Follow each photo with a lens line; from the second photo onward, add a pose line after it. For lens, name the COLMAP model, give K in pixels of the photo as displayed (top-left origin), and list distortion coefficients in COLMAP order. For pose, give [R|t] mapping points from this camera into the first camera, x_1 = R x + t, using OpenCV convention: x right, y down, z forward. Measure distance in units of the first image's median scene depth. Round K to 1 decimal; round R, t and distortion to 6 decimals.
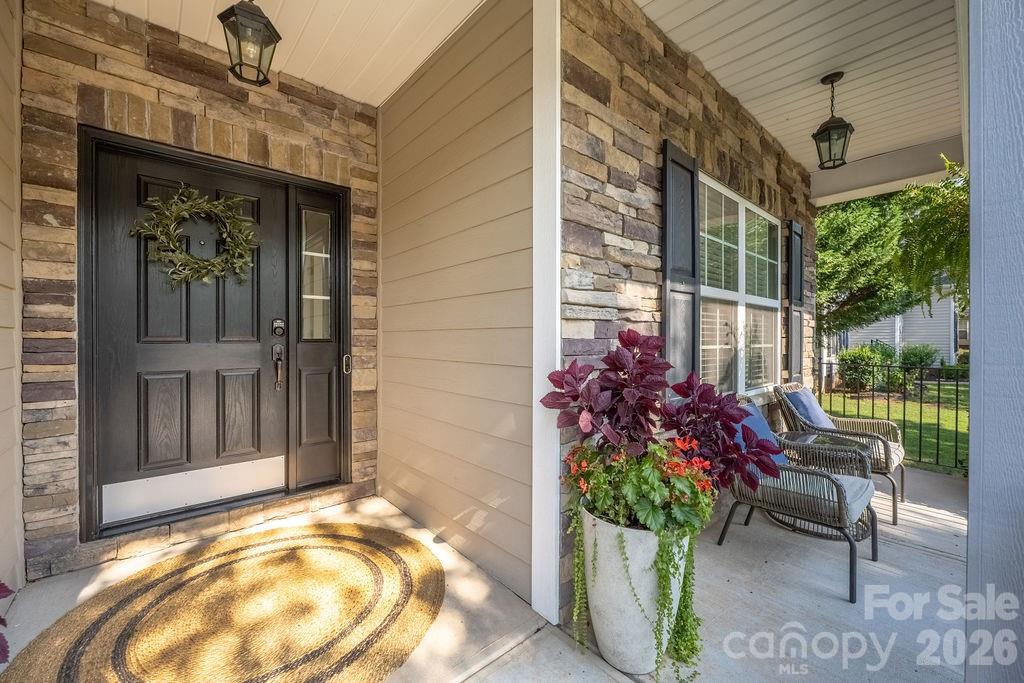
lens RADIAL K [[409.8, 0, 517.2], [0, 409.8, 340.6], [0, 0, 1]] dist [-0.009788, 0.000772]
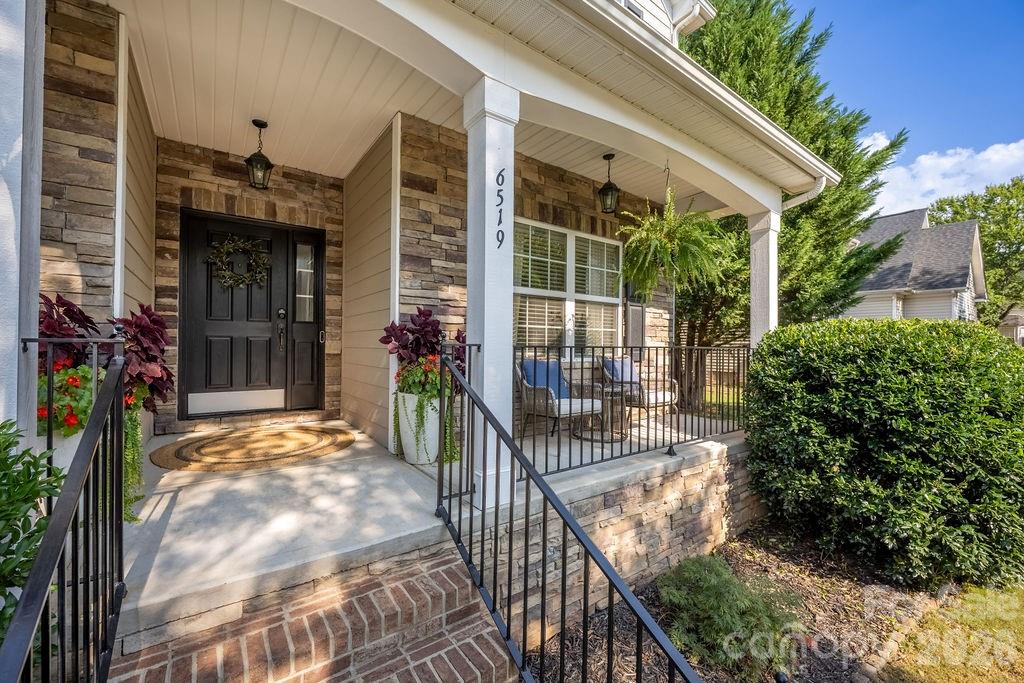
lens RADIAL K [[409.8, 0, 507.9], [0, 409.8, 344.4], [0, 0, 1]] dist [-0.009788, 0.000772]
pose [[0.994592, 0.008854, -0.103479, 0.604472], [-0.009601, 0.999931, -0.006721, 0.111888], [0.103412, 0.007679, 0.994609, -0.679420]]
